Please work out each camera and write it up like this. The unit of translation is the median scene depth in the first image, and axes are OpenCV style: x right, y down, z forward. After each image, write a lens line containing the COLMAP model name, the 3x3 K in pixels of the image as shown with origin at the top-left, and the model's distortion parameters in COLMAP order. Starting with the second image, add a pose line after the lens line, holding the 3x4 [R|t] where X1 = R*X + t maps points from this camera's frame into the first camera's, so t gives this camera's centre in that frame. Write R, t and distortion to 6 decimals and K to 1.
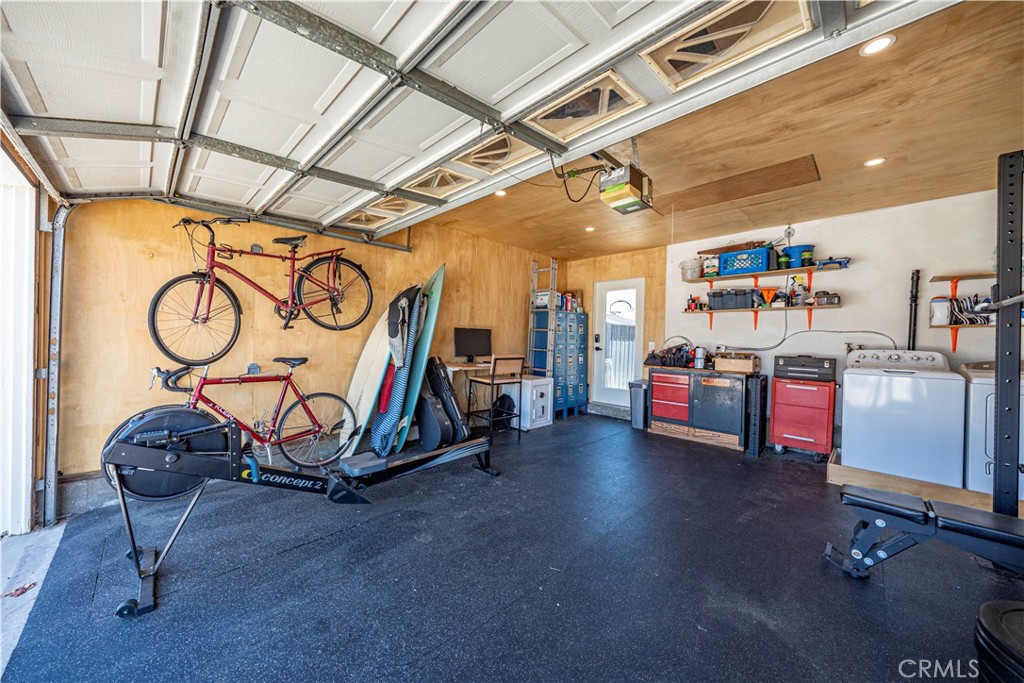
lens RADIAL K [[370.7, 0, 512.0], [0, 370.7, 341.5], [0, 0, 1]] dist [0.008410, 0.000030]
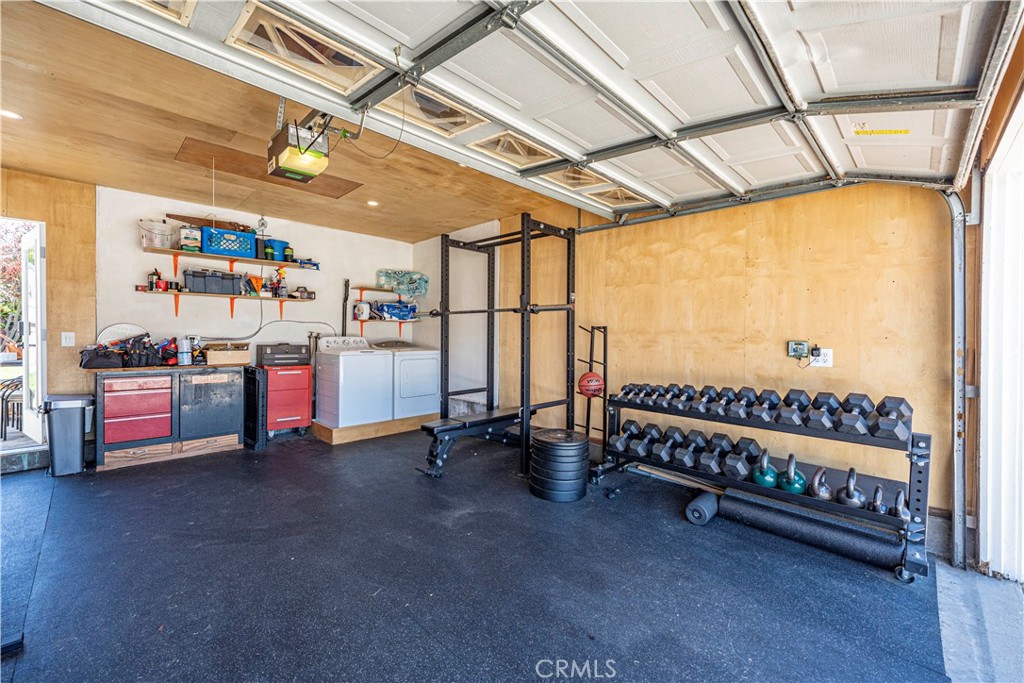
lens RADIAL K [[416.6, 0, 512.0], [0, 416.6, 341.5], [0, 0, 1]] dist [0.000832, 0.000359]
pose [[-0.019854, -0.032889, 0.999262, -0.424593], [-0.001859, 0.999458, 0.032858, -0.008889], [-0.999801, -0.001205, -0.019904, 0.343712]]
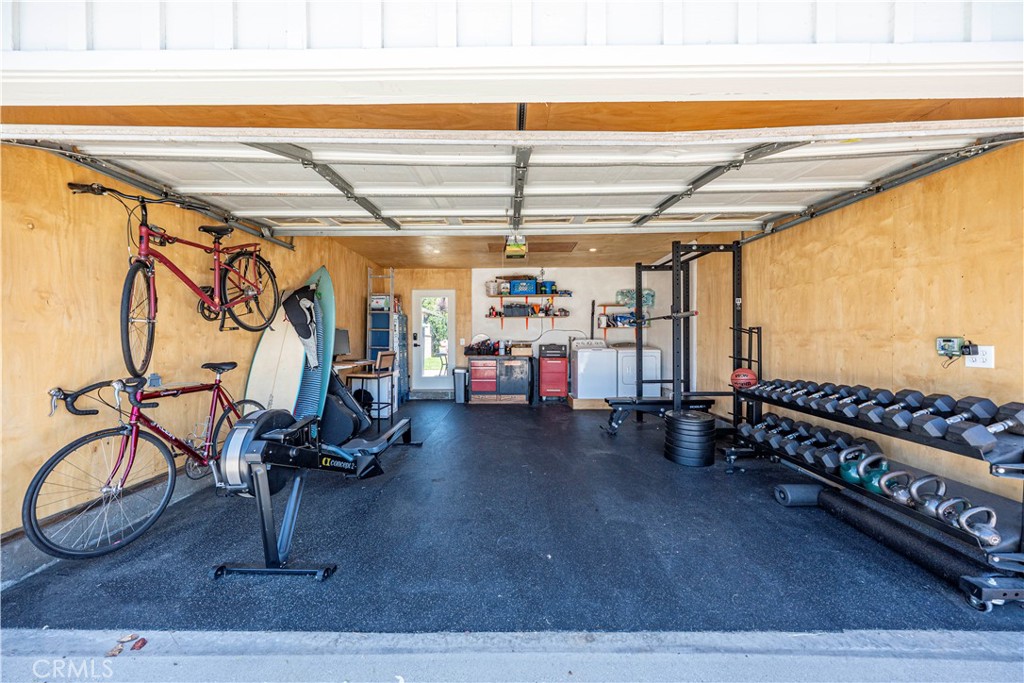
lens RADIAL K [[370.7, 0, 512.0], [0, 370.7, 341.5], [0, 0, 1]] dist [0.008410, 0.000030]
pose [[0.703233, -0.025253, 0.710510, -0.572240], [0.022103, 0.999662, 0.013654, -0.002797], [-0.710615, 0.006102, 0.703554, -0.093358]]
